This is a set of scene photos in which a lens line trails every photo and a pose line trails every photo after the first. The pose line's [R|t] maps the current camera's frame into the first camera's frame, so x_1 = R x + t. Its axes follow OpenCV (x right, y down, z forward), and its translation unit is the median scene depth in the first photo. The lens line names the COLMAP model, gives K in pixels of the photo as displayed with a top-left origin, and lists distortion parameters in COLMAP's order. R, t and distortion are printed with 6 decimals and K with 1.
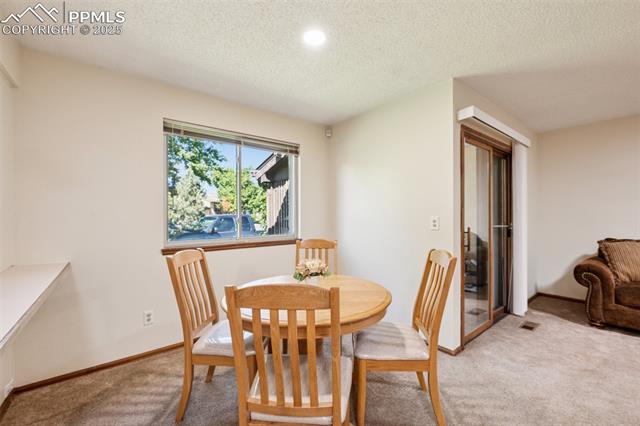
lens RADIAL K [[267.1, 0, 319.1], [0, 267.1, 215.0], [0, 0, 1]] dist [0.000355, -0.000108]
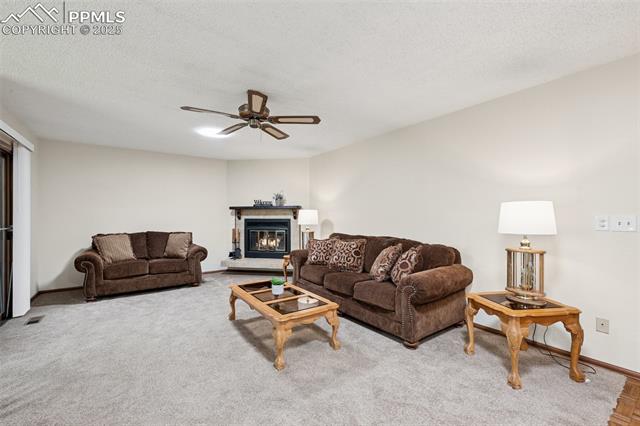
lens RADIAL K [[267.1, 0, 319.1], [0, 267.1, 215.0], [0, 0, 1]] dist [0.000355, -0.000108]
pose [[0.049514, 0.006406, 0.998753, -0.210242], [0.002593, 0.999975, -0.006542, 0.003187], [-0.998770, 0.002914, 0.049496, -0.177084]]
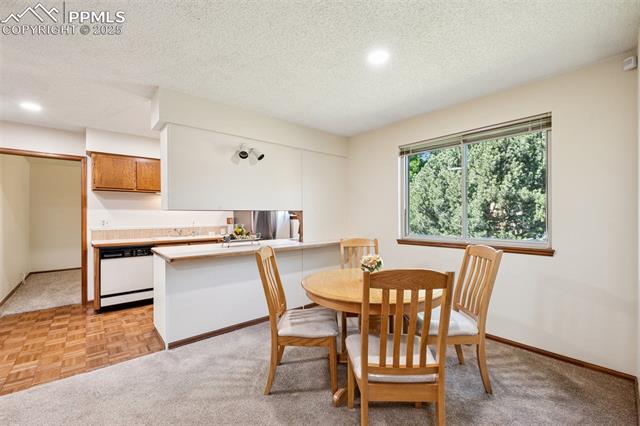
lens RADIAL K [[267.1, 0, 319.1], [0, 267.1, 215.0], [0, 0, 1]] dist [0.000355, -0.000108]
pose [[0.055872, 0.000553, -0.998438, 0.622171], [0.003513, 0.999994, 0.000751, -0.002619], [0.998432, -0.003549, 0.055870, 0.392868]]
